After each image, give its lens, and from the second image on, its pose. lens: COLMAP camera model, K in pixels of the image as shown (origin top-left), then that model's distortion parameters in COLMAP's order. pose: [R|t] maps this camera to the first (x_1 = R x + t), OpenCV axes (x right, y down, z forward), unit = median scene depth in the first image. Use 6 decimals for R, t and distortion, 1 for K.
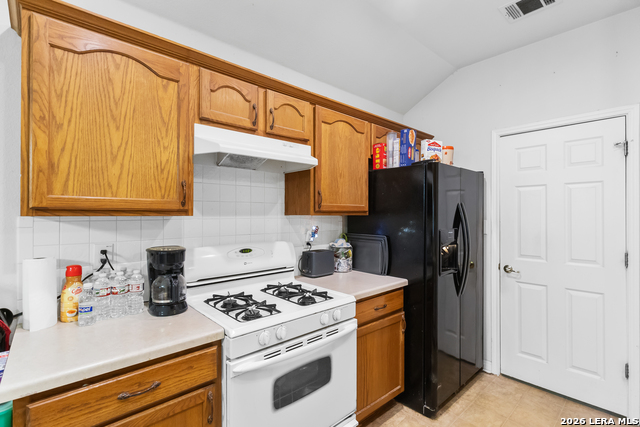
lens RADIAL K [[302.5, 0, 320.0], [0, 302.5, 213.5], [0, 0, 1]] dist [0.002584, 0.000366]
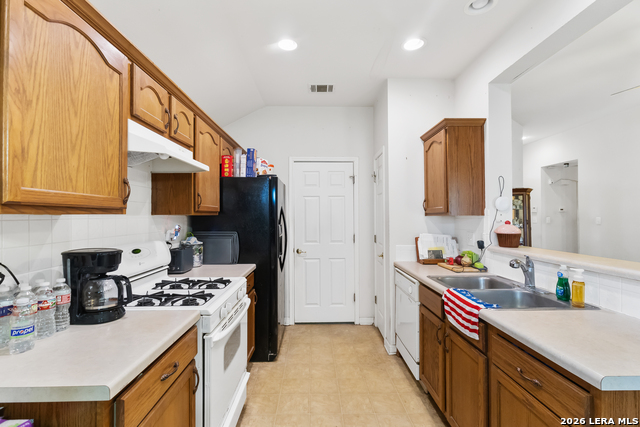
lens RADIAL K [[302.5, 0, 320.0], [0, 302.5, 213.5], [0, 0, 1]] dist [0.002584, 0.000366]
pose [[0.655221, 0.003840, 0.755427, -0.792637], [0.002107, 0.999974, -0.006911, 0.013979], [-0.755434, 0.006120, 0.655196, -0.103880]]
